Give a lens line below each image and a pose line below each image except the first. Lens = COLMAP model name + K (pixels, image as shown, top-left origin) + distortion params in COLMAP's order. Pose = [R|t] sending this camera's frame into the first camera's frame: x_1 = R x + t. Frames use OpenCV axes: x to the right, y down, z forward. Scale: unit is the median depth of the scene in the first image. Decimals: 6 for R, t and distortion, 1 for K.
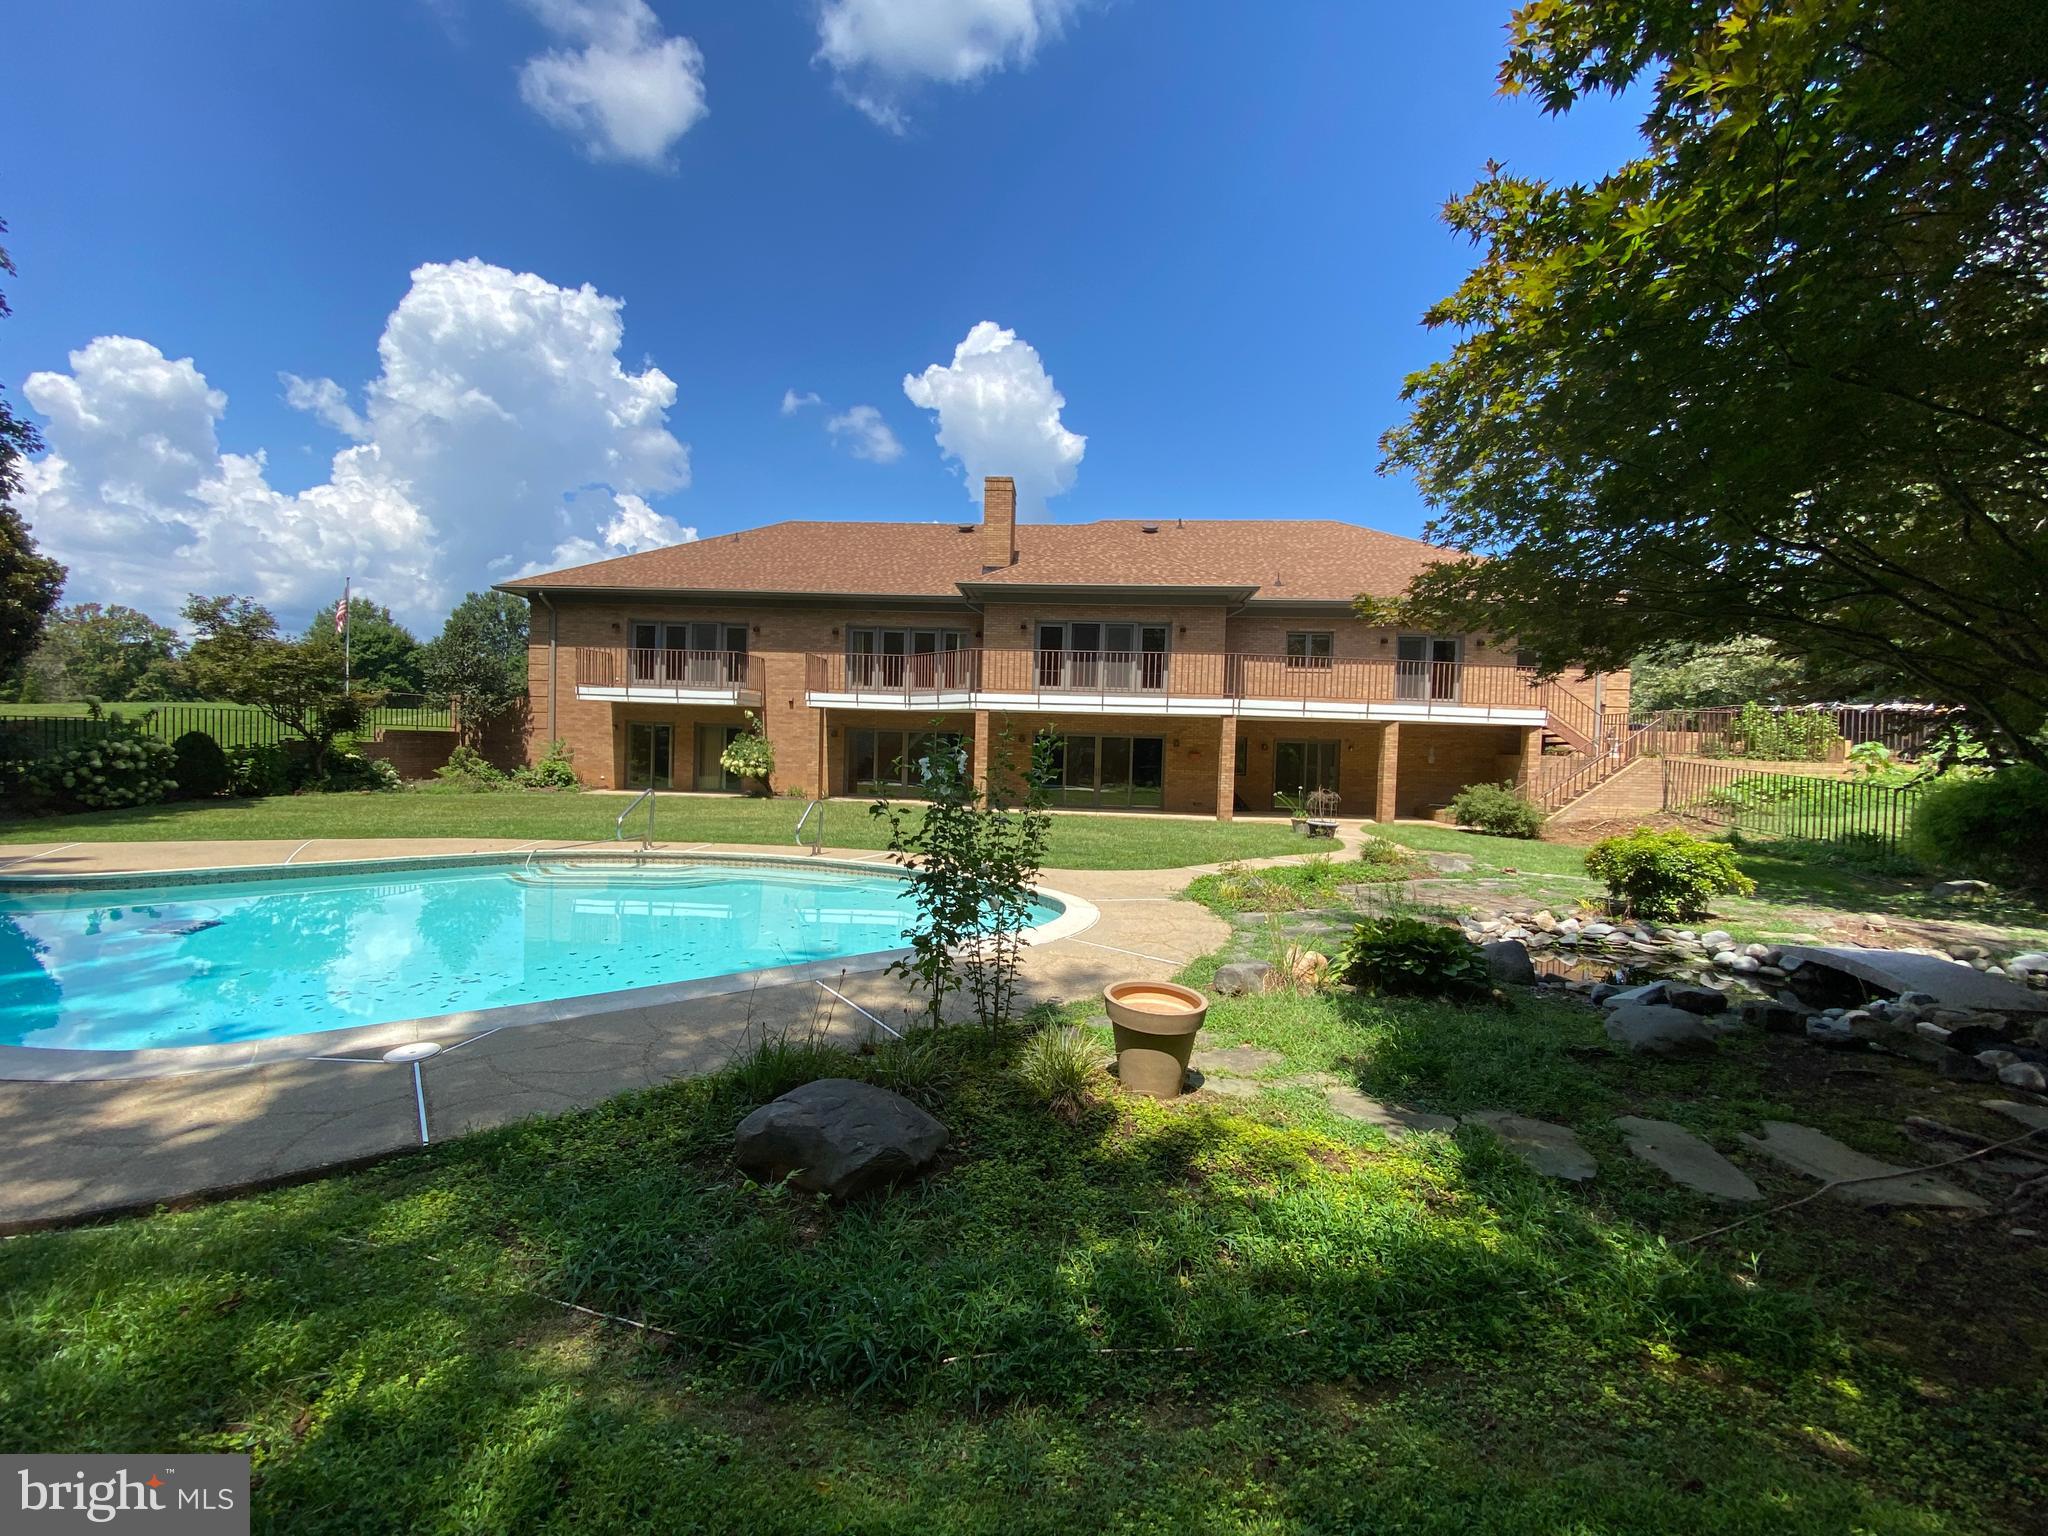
lens RADIAL K [[826.7, 0, 1024.0], [0, 826.7, 768.0], [0, 0, 1]] dist [-0.000258, -0.000145]
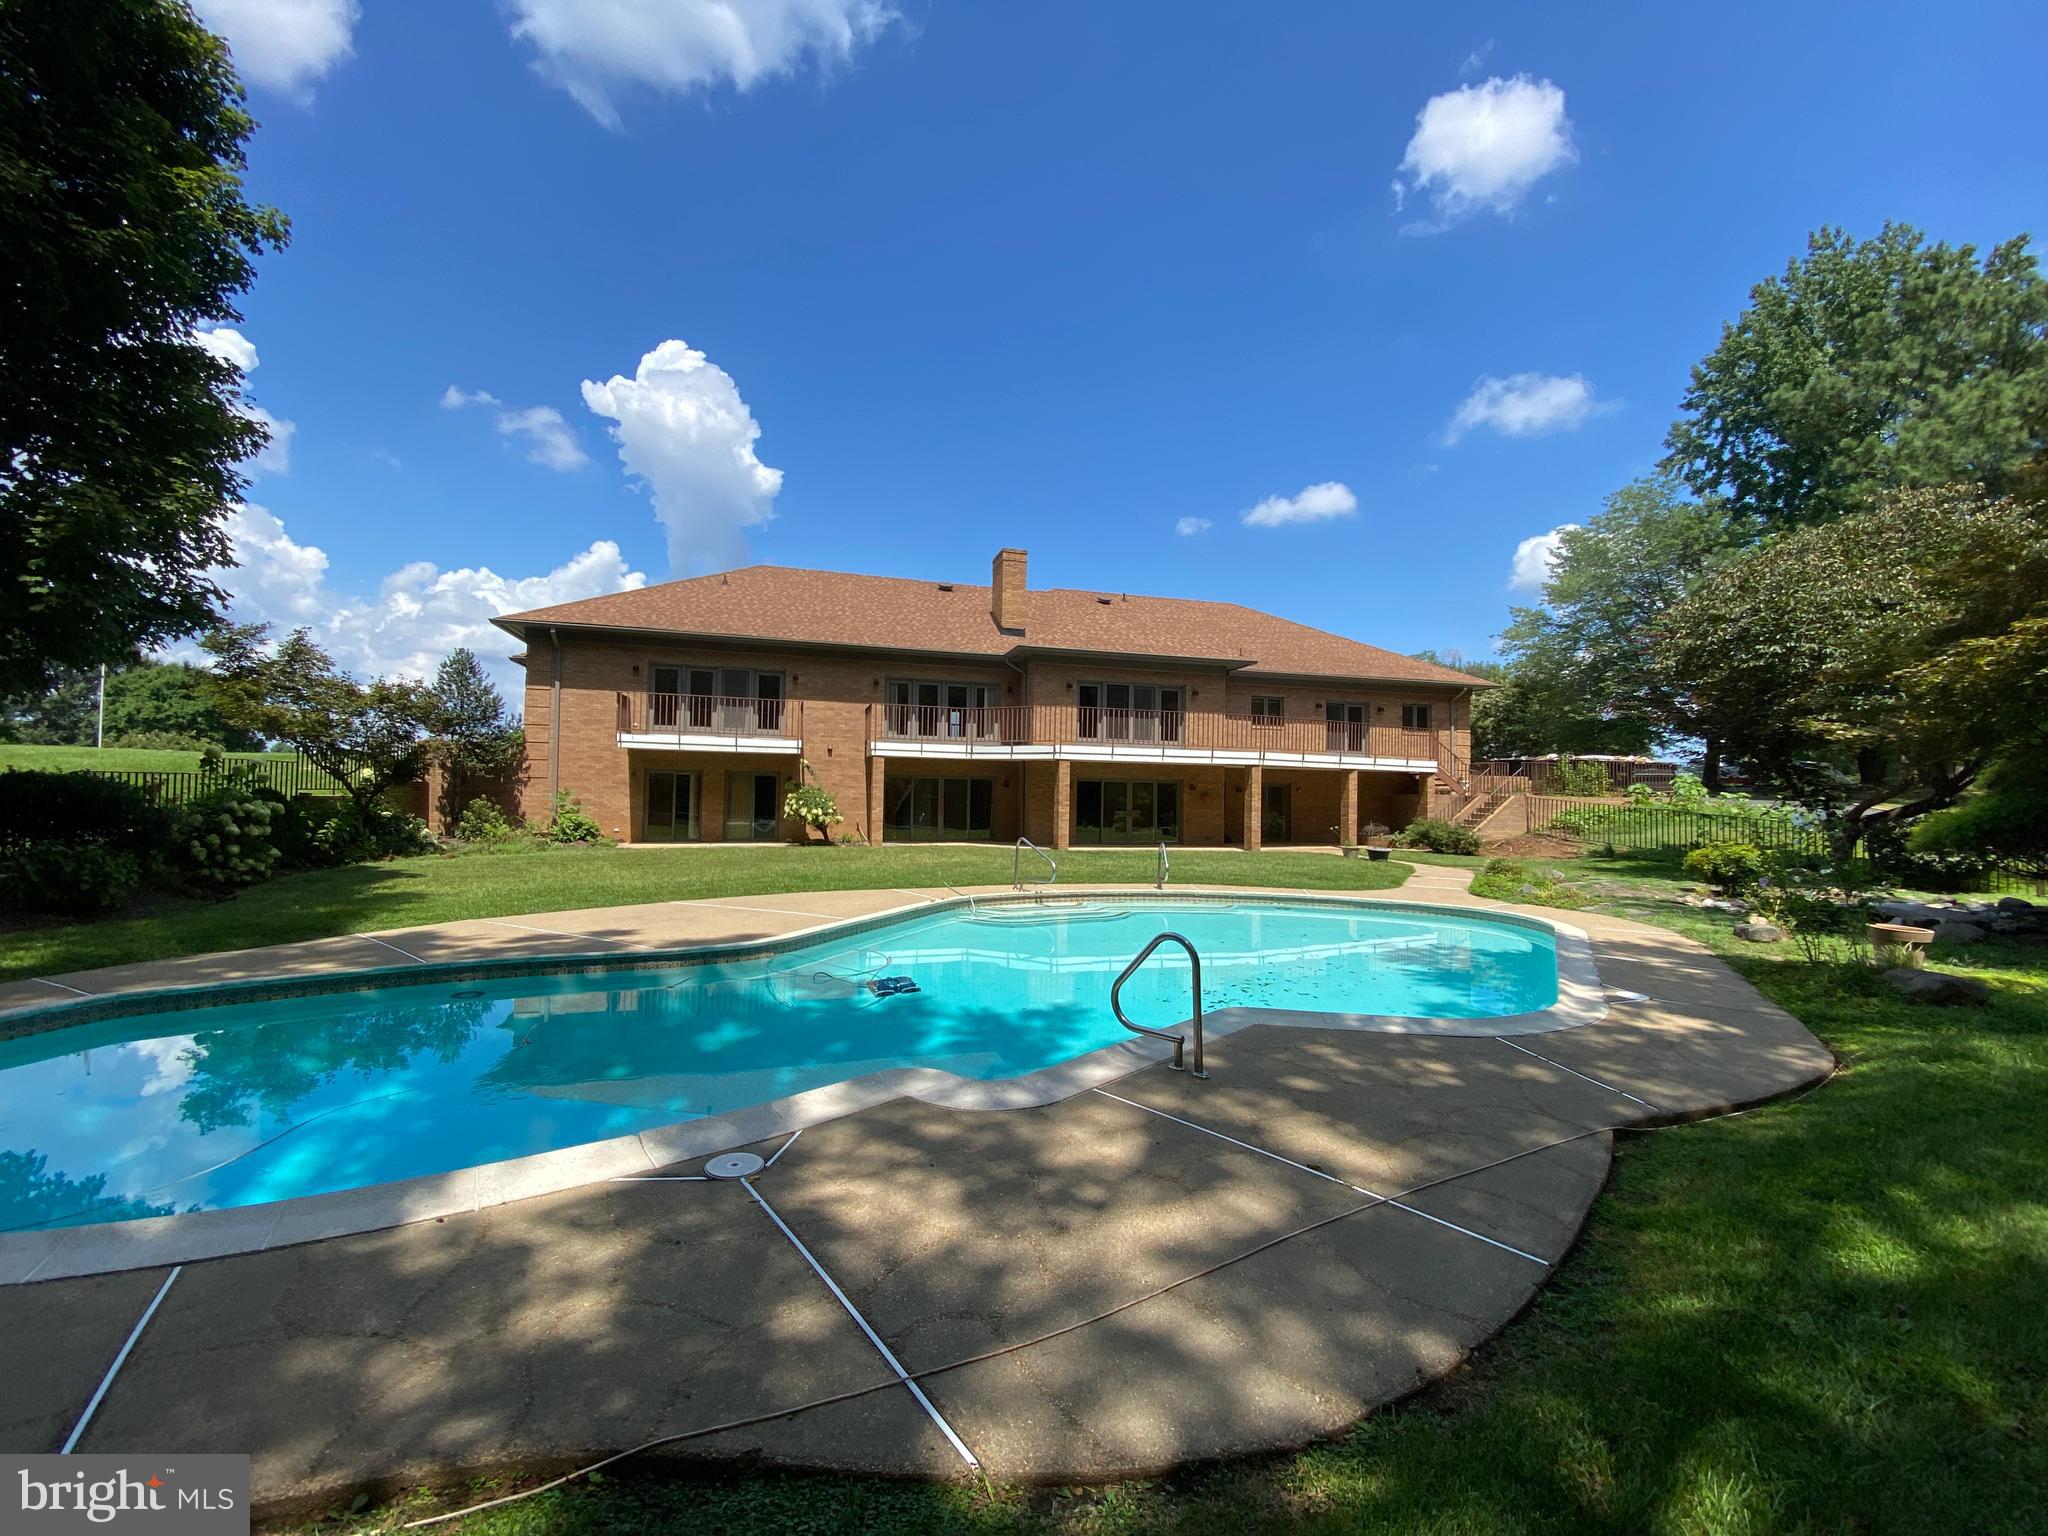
lens RADIAL K [[827.1, 0, 1024.0], [0, 827.1, 768.0], [0, 0, 1]] dist [0.001221, -0.000090]
pose [[0.934804, -0.002449, 0.355154, -0.447312], [0.019134, 0.998871, -0.043473, -0.010307], [-0.354647, 0.047434, 0.933796, -0.028285]]
